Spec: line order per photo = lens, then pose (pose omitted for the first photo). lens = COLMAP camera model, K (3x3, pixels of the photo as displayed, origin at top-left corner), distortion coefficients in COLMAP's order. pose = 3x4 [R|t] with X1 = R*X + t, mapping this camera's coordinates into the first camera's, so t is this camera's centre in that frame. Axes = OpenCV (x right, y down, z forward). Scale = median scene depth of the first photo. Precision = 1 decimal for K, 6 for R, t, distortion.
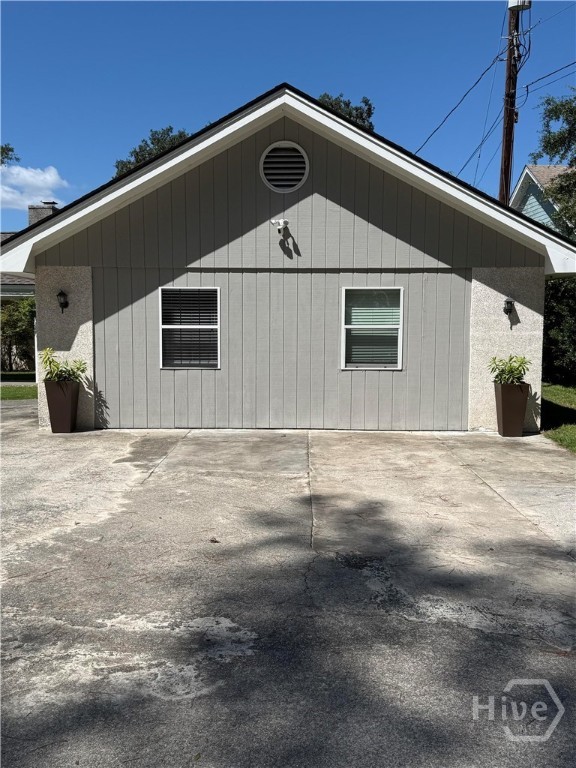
lens RADIAL K [[749.1, 0, 270.5], [0, 749.1, 406.9], [0, 0, 1]] dist [0.047077, 0.000000]
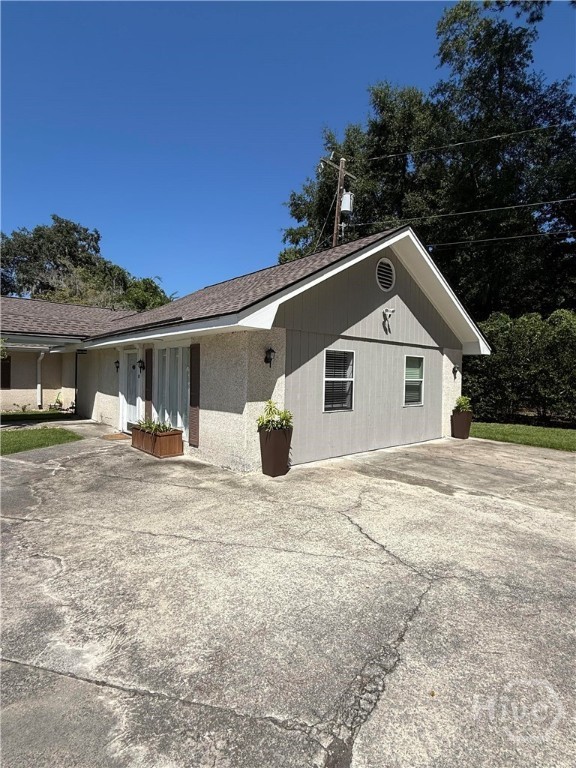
lens RADIAL K [[400.8, 0, 282.7], [0, 400.8, 382.2], [0, 0, 1]] dist [-0.019053, 0.008772]
pose [[0.747242, -0.001399, 0.664551, -0.652162], [0.049927, 0.997290, -0.054040, -0.068864], [-0.662674, 0.073560, 0.745286, 0.540467]]
